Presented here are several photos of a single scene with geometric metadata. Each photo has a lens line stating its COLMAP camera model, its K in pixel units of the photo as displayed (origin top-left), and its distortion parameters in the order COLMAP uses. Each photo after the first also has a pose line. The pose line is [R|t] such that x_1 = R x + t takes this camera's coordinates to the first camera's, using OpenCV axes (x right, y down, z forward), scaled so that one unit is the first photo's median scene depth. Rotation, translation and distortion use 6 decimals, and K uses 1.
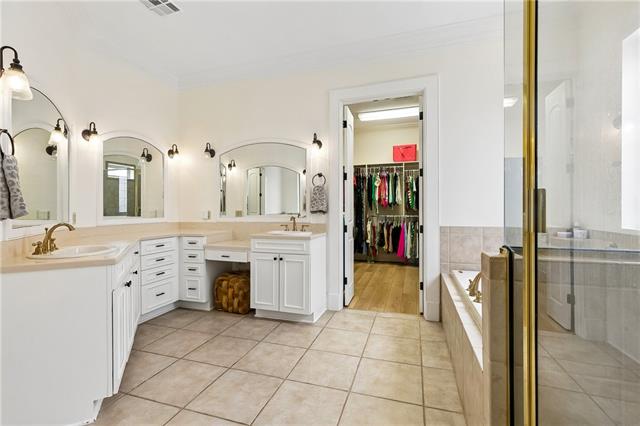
lens RADIAL K [[287.5, 0, 320.3], [0, 287.5, 209.7], [0, 0, 1]] dist [0.011456, 0.000588]
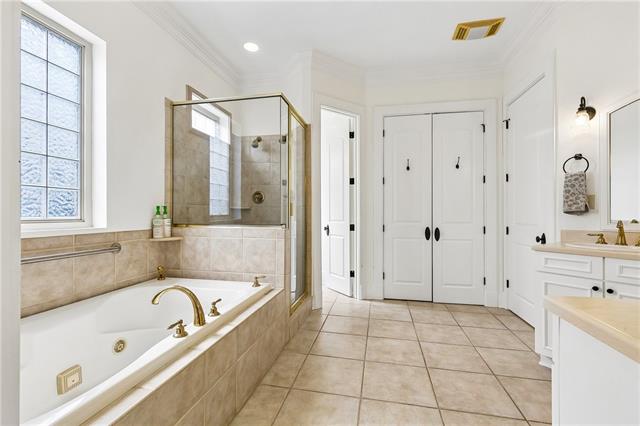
lens RADIAL K [[287.5, 0, 319.3], [0, 287.5, 212.2], [0, 0, 1]] dist [0.011456, 0.000588]
pose [[-0.994272, -0.001930, -0.106863, 0.335830], [-0.002177, 0.999995, 0.002189, 0.013374], [0.106859, 0.002409, -0.994271, 1.906062]]
